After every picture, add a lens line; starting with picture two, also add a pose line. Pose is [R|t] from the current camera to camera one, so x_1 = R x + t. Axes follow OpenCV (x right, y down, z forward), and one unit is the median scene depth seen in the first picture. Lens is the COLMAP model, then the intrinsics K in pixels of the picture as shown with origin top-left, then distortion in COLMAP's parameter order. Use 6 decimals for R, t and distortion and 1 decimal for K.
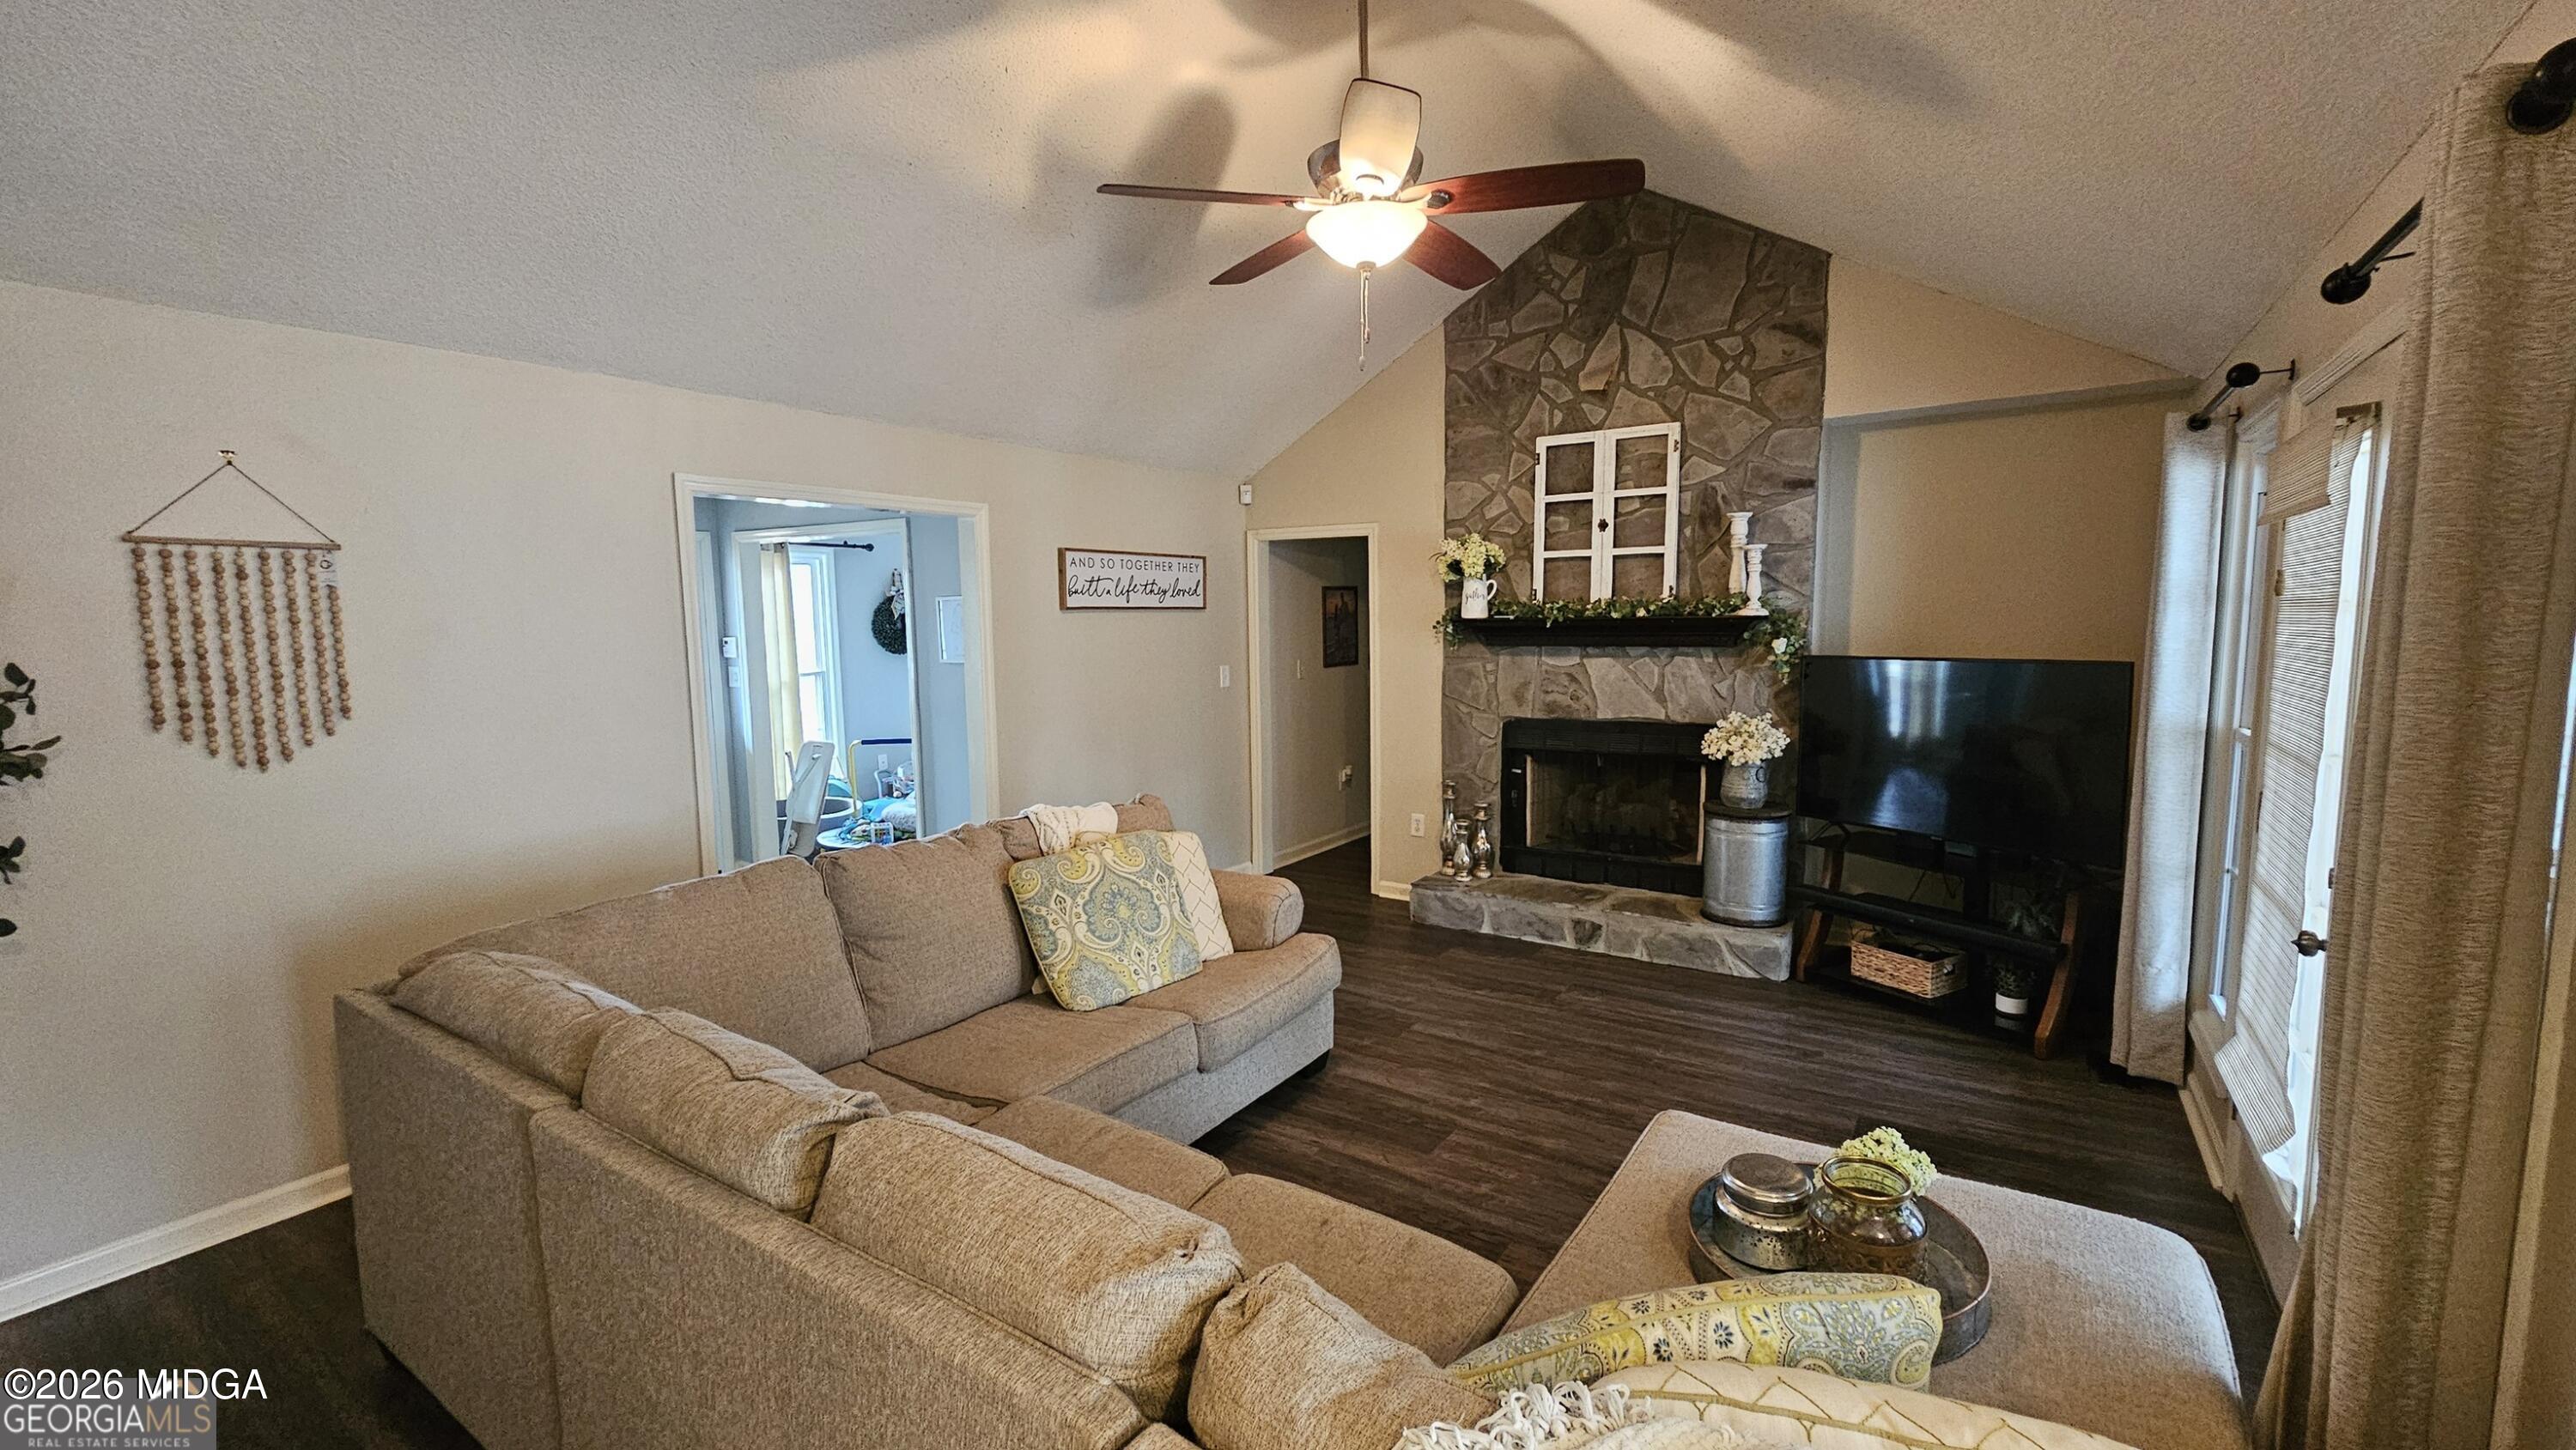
lens RADIAL K [[1048.9, 0, 1292.4], [0, 1048.9, 728.0], [0, 0, 1]] dist [0.000674, -0.001131]
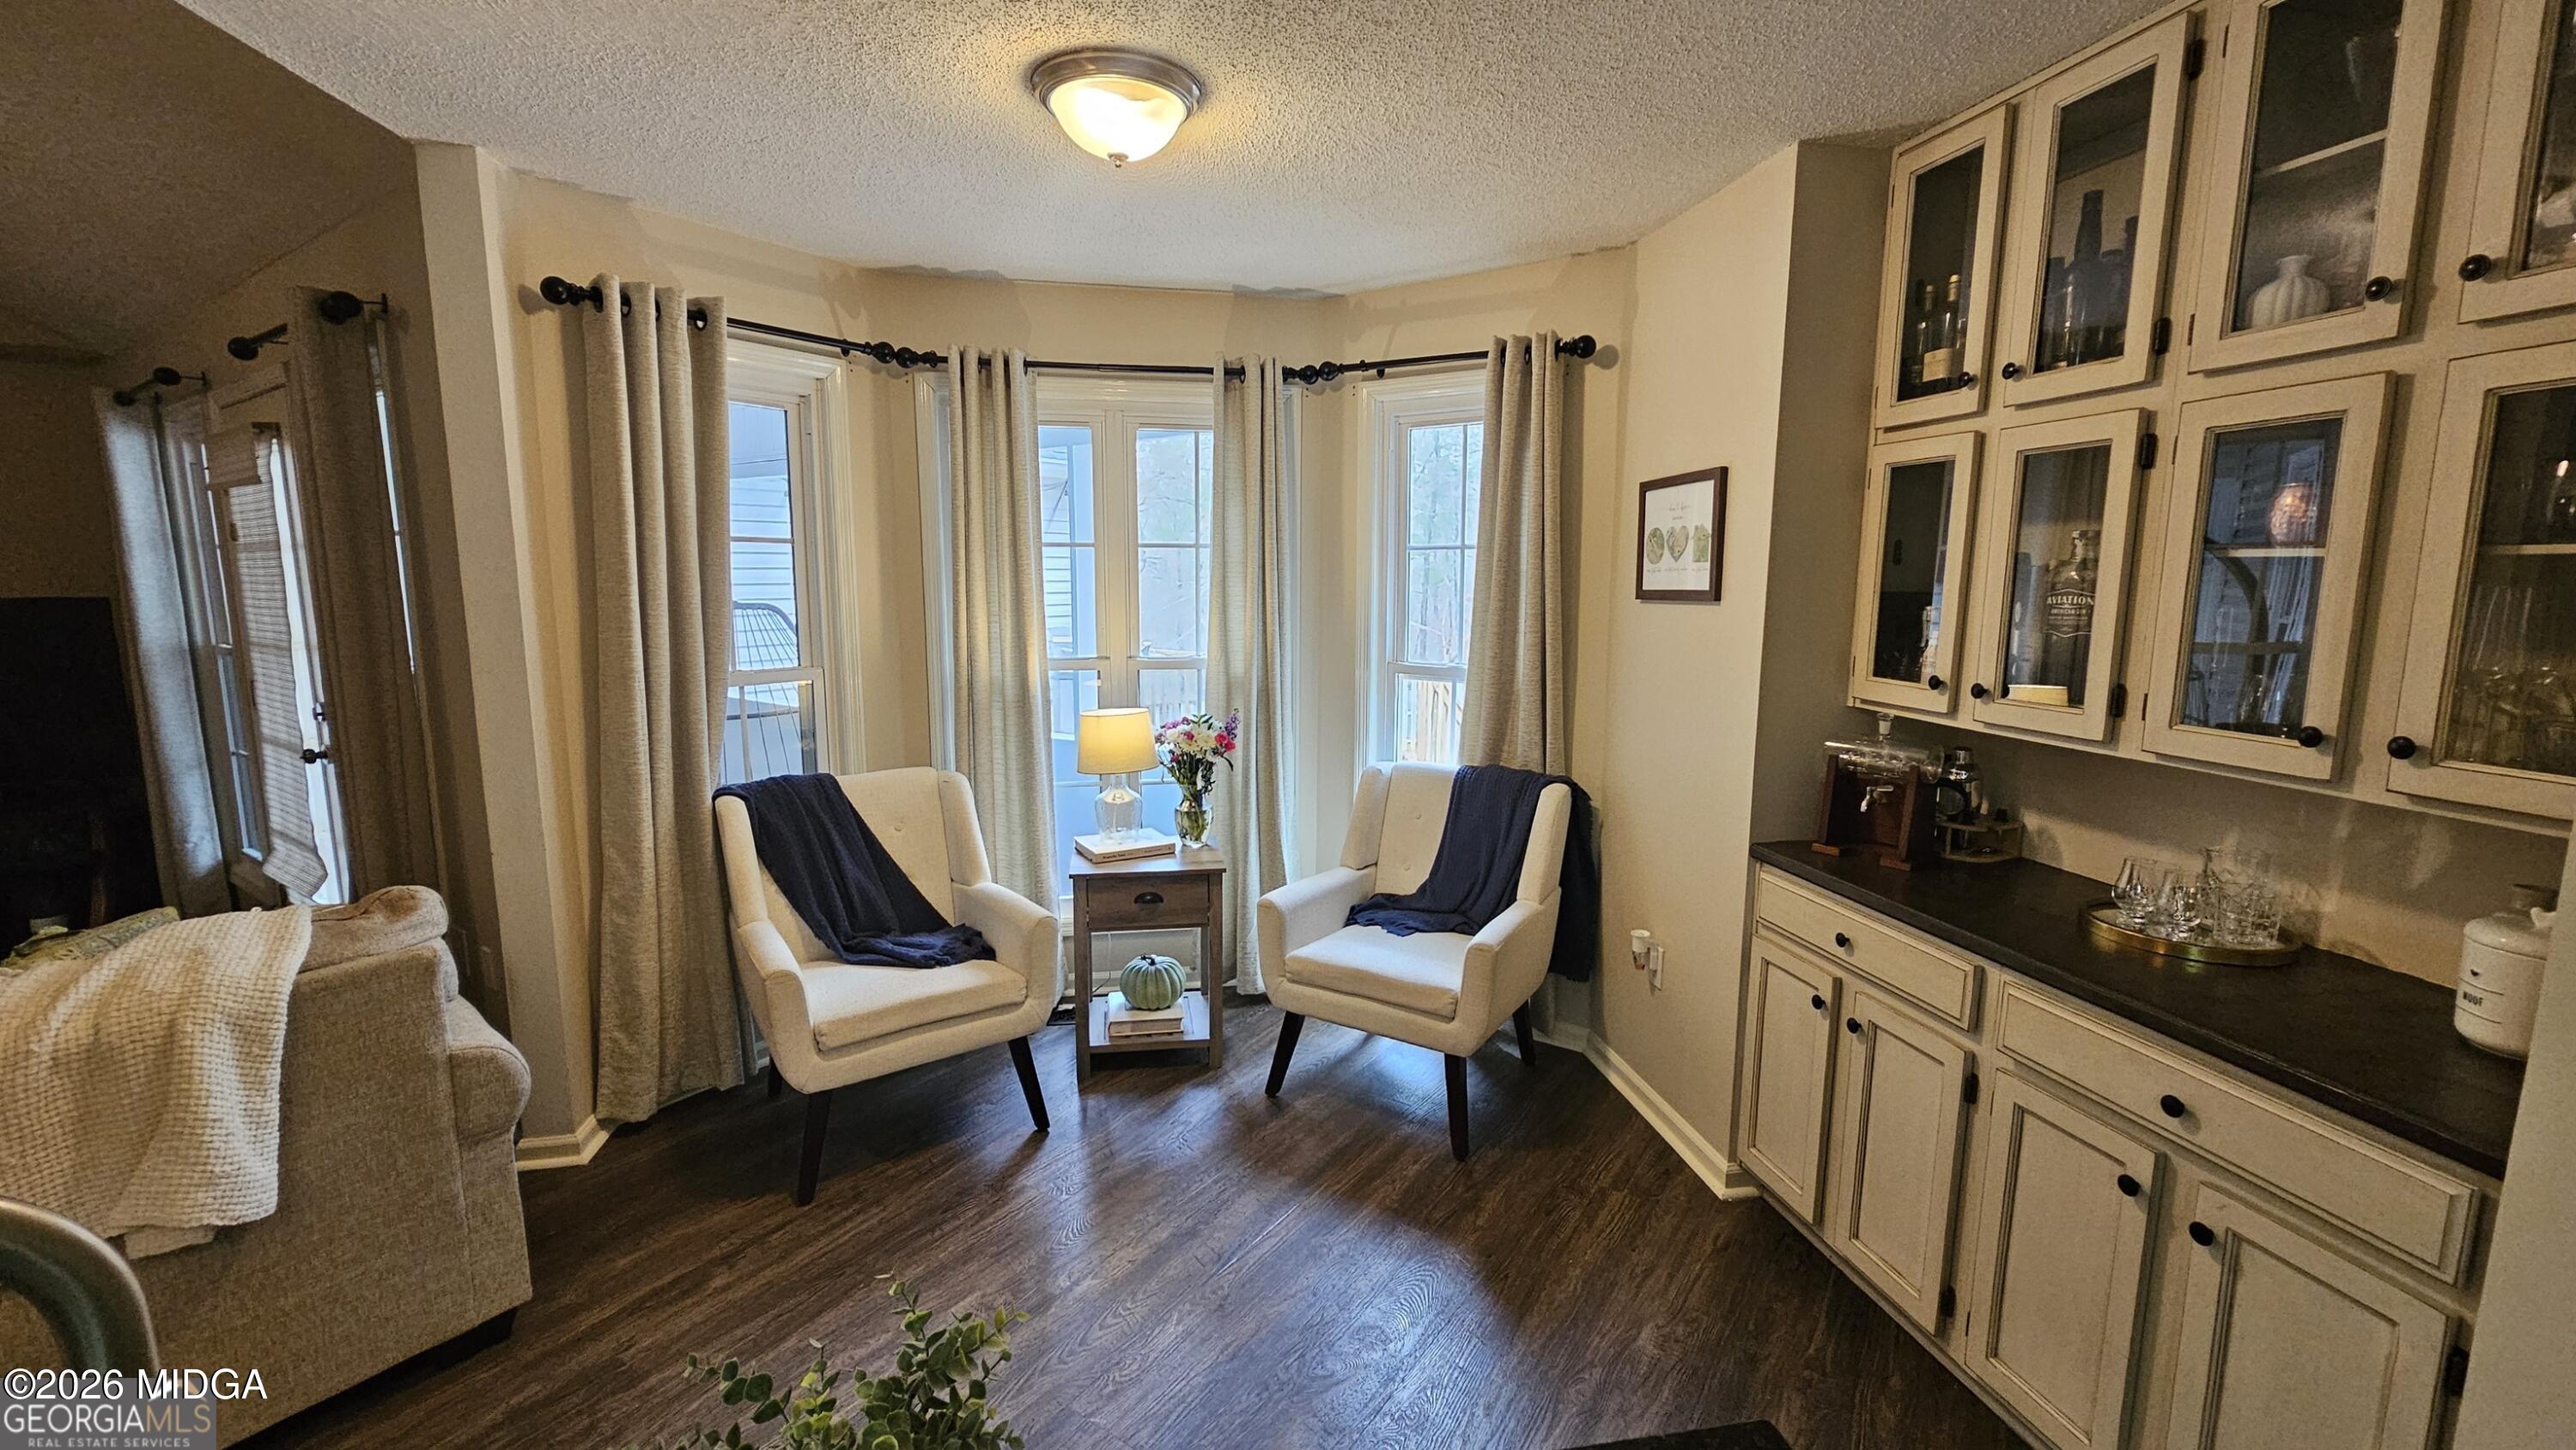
lens RADIAL K [[1055.6, 0, 1292.2], [0, 1055.6, 726.1], [0, 0, 1]] dist [0.001847, -0.000678]
pose [[0.009937, -0.133026, 0.991063, -0.273173], [0.102824, 0.985994, 0.131315, 0.043751], [-0.994650, 0.100600, 0.023476, -0.240195]]
